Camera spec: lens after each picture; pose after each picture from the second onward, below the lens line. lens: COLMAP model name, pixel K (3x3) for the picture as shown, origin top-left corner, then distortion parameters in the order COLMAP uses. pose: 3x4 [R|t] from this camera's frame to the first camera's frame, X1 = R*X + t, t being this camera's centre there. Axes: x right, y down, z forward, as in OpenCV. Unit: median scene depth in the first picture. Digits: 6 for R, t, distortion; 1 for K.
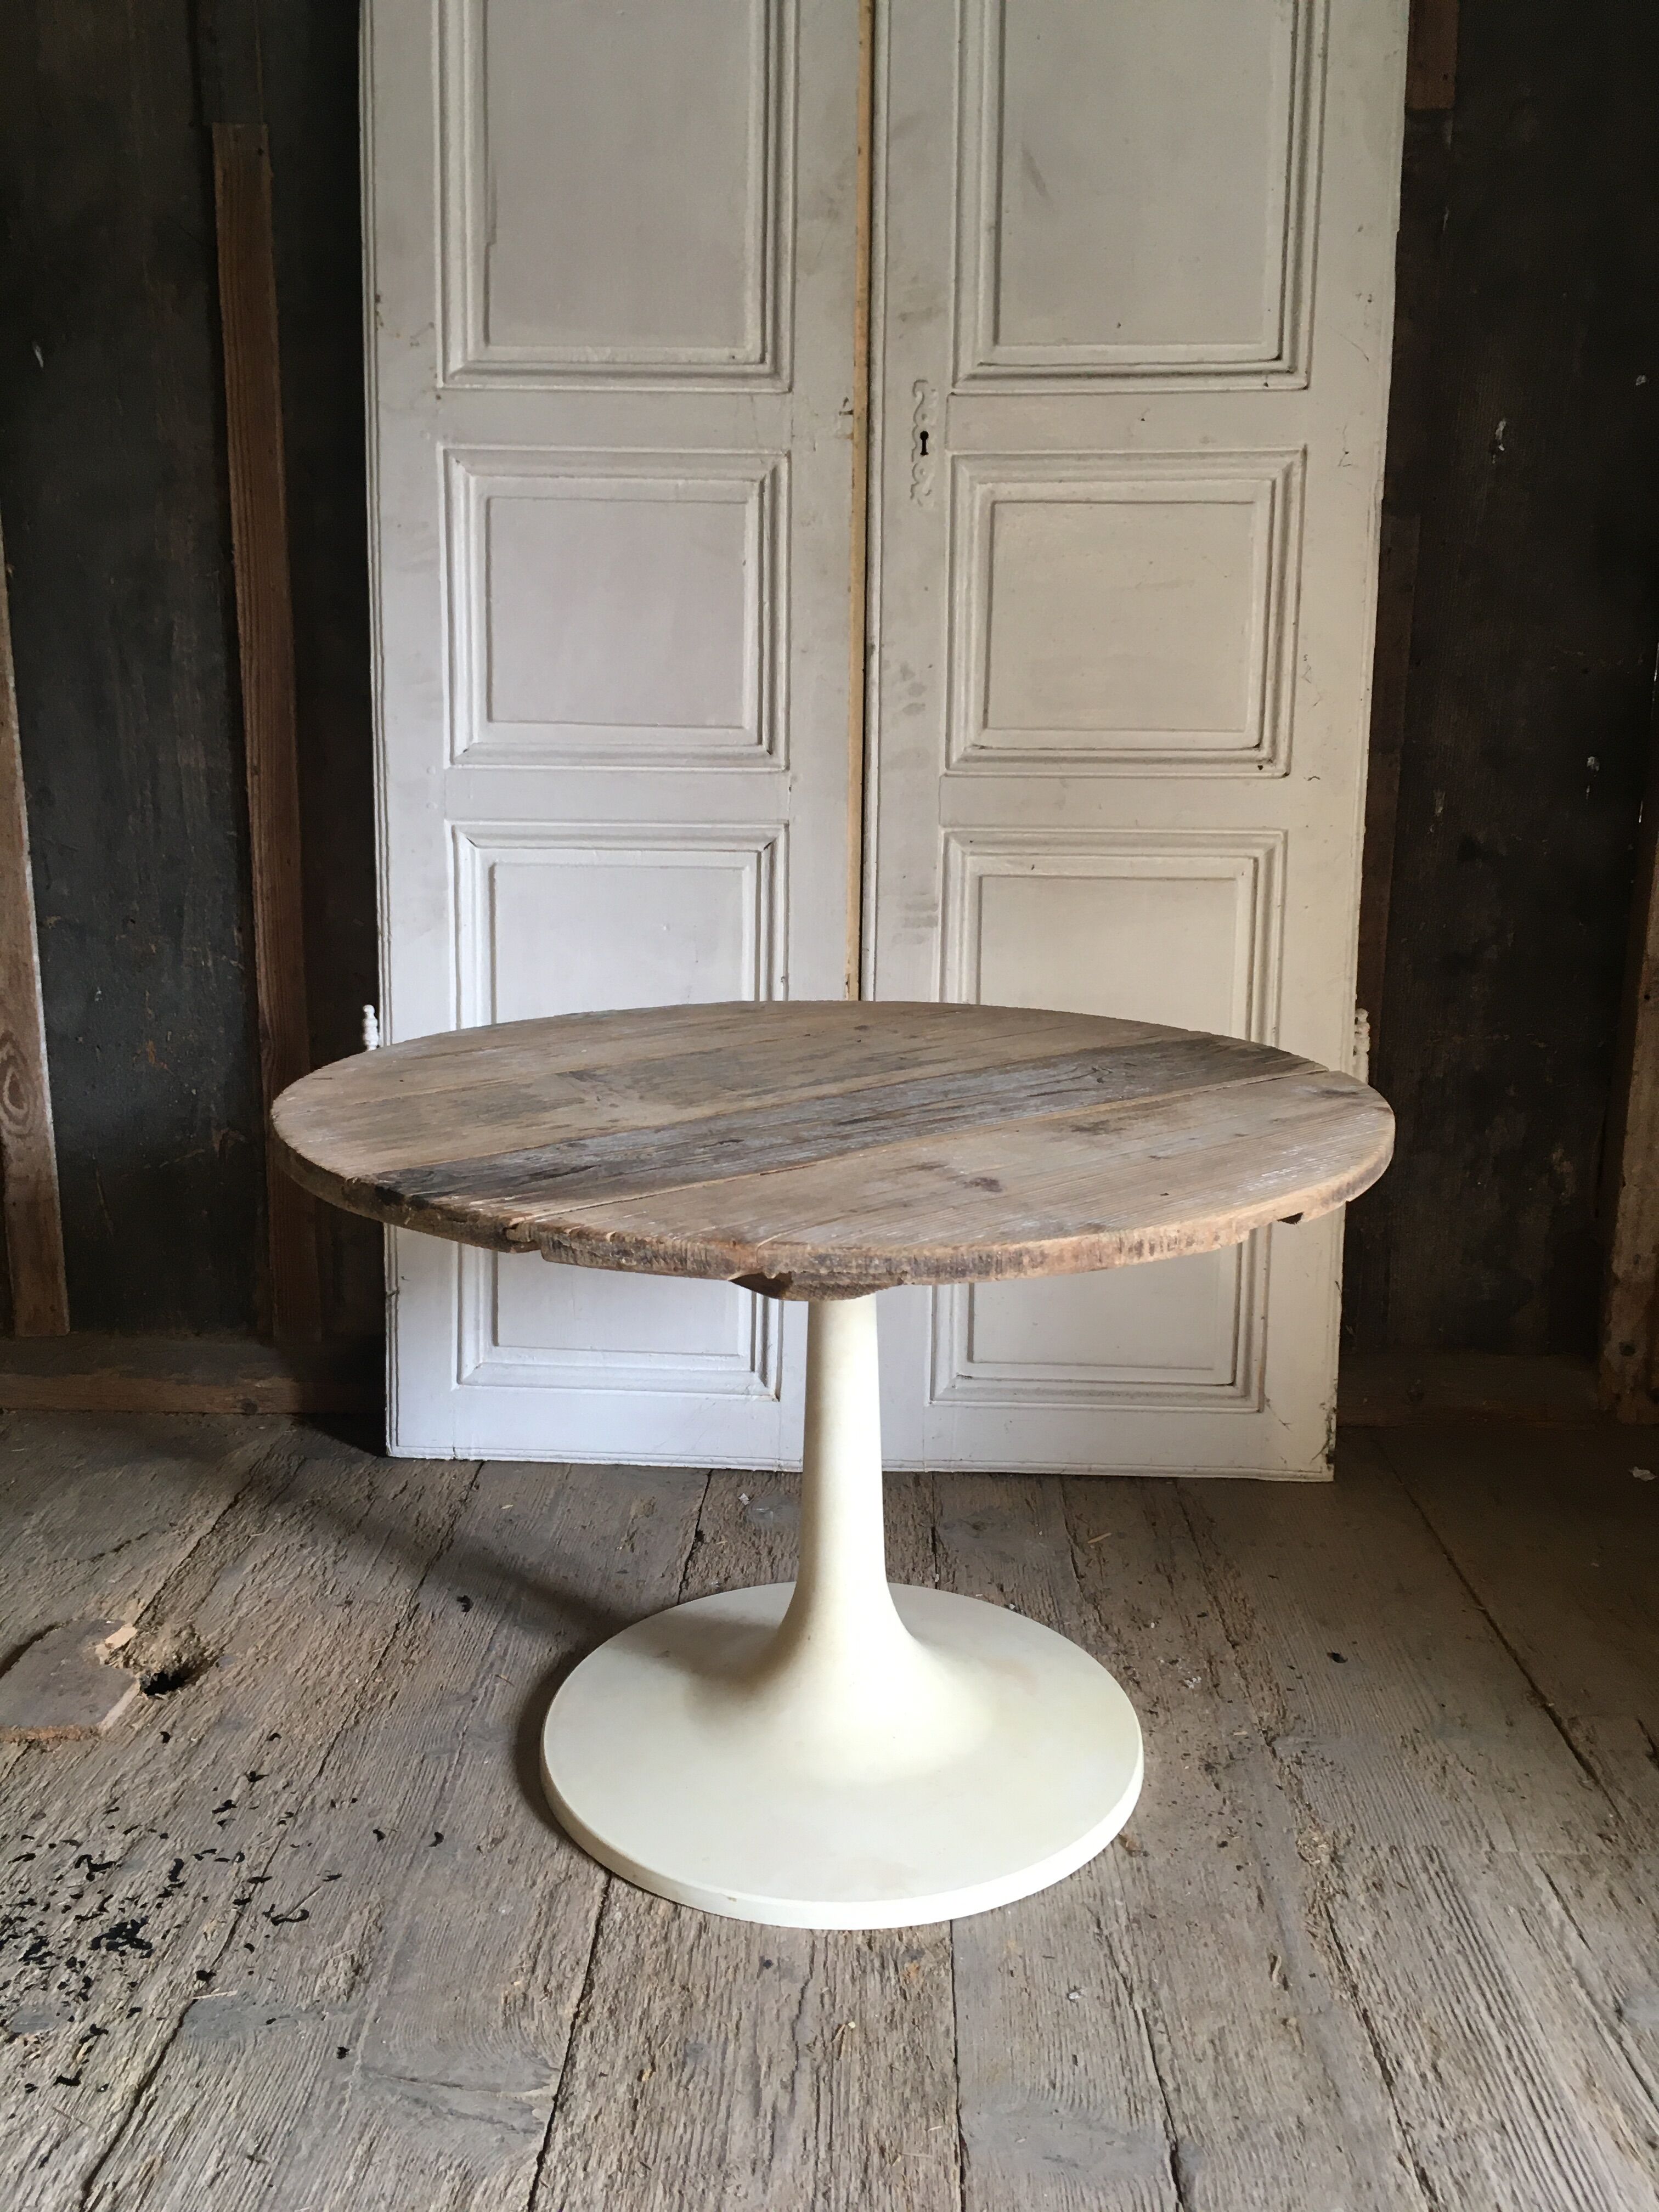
lens RADIAL K [[1864.6, 0, 844.4], [0, 1864.6, 1108.1], [0, 0, 1]] dist [0.077796, -0.098637]
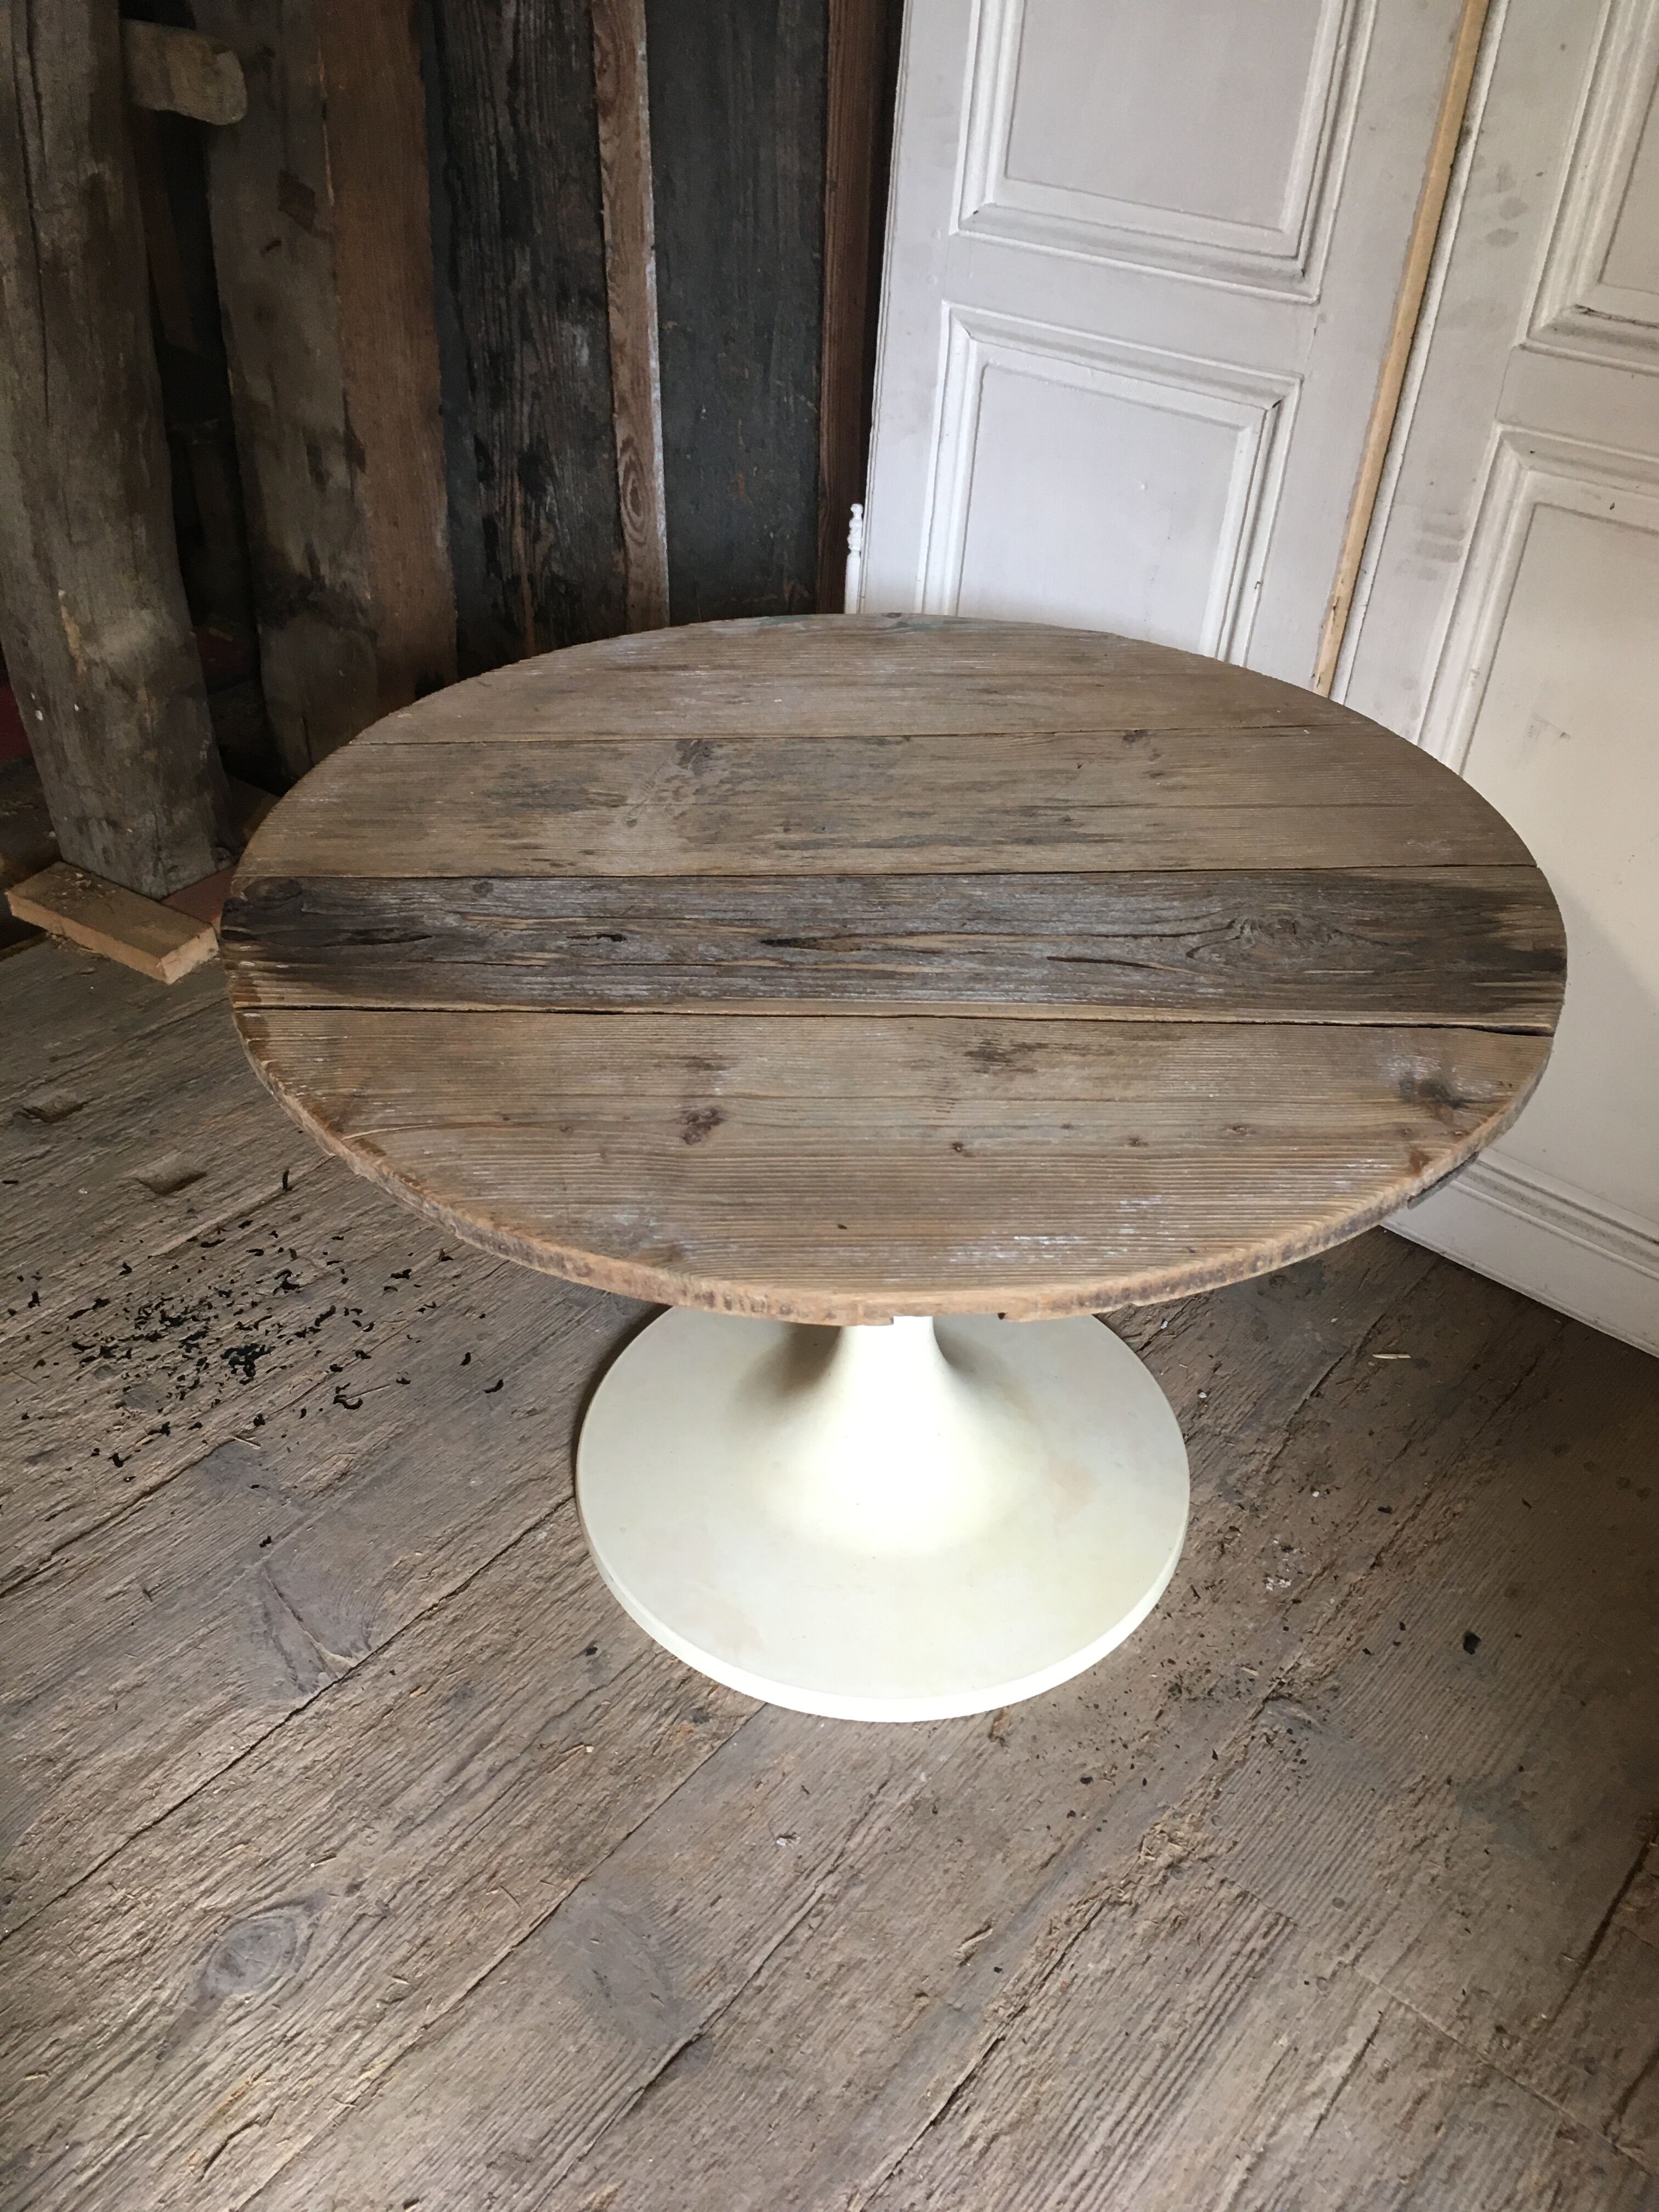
lens RADIAL K [[1864.6, 0, 847.3], [0, 1864.6, 1116.6], [0, 0, 1]] dist [0.077796, -0.098637]
pose [[0.780065, 0.376946, -0.499411, 0.393957], [-0.144099, 0.884937, 0.442856, -0.247976], [0.608880, -0.273492, 0.744626, 0.302460]]
